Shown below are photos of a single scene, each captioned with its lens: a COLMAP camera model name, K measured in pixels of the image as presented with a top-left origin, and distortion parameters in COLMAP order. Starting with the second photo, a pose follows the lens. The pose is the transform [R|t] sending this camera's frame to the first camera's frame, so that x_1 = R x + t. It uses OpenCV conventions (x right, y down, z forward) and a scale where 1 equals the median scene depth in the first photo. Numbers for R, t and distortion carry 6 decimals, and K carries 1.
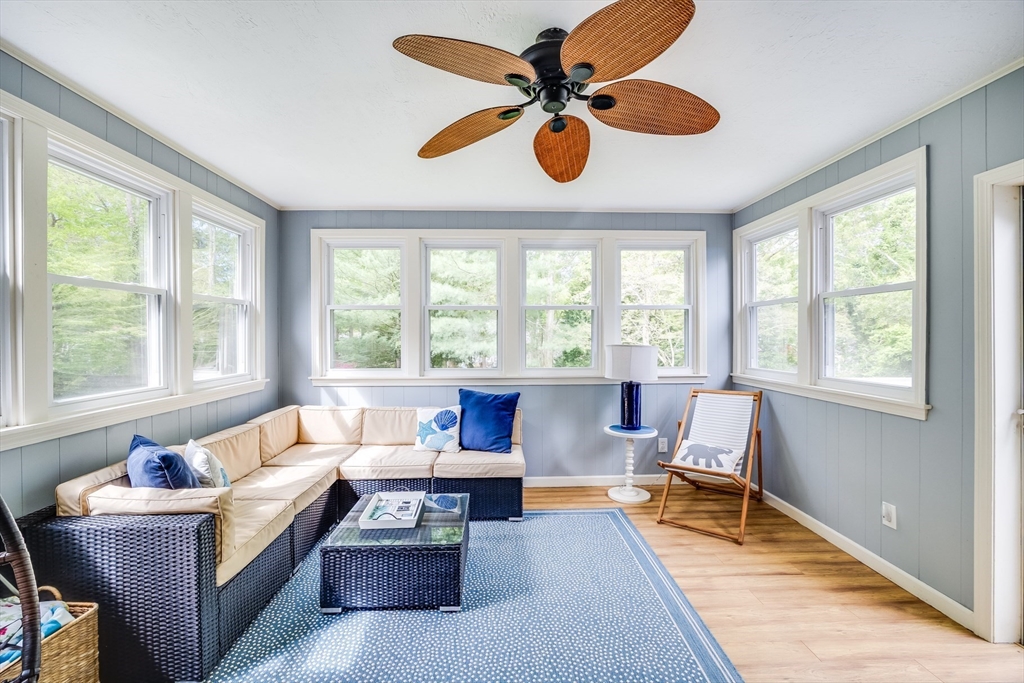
lens RADIAL K [[440.4, 0, 520.6], [0, 440.4, 338.2], [0, 0, 1]] dist [0.004759, 0.000337]
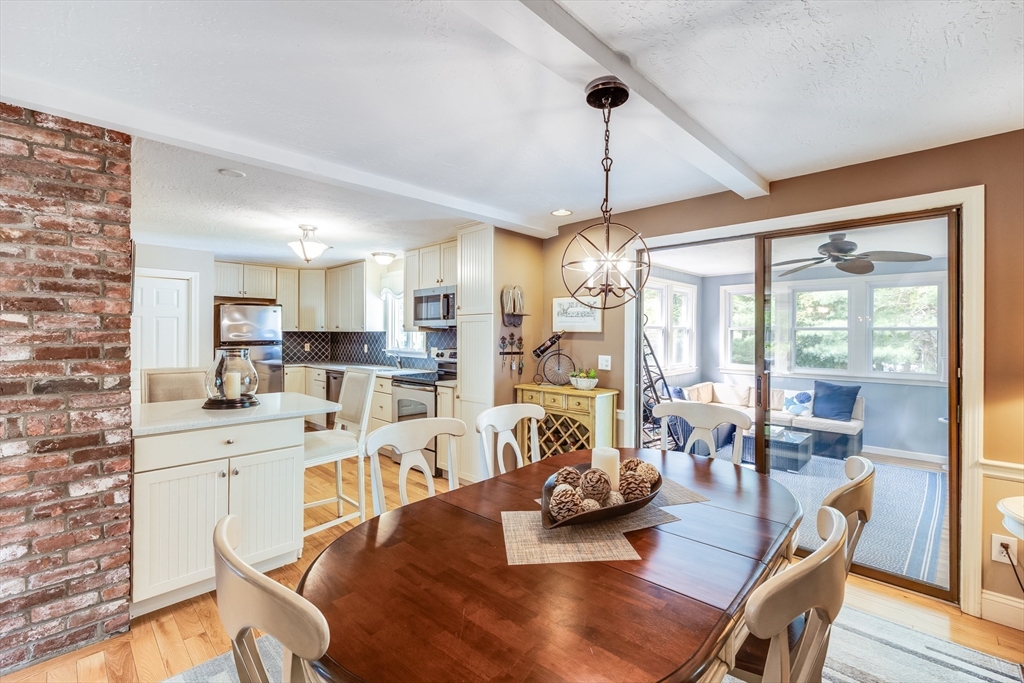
lens RADIAL K [[440.4, 0, 504.9], [0, 440.4, 335.6], [0, 0, 1]] dist [0.004759, 0.000337]
pose [[0.669619, 0.010343, -0.742632, 0.306912], [-0.011556, 0.999927, 0.003506, -0.043392], [0.742615, 0.006234, 0.669690, -0.948012]]
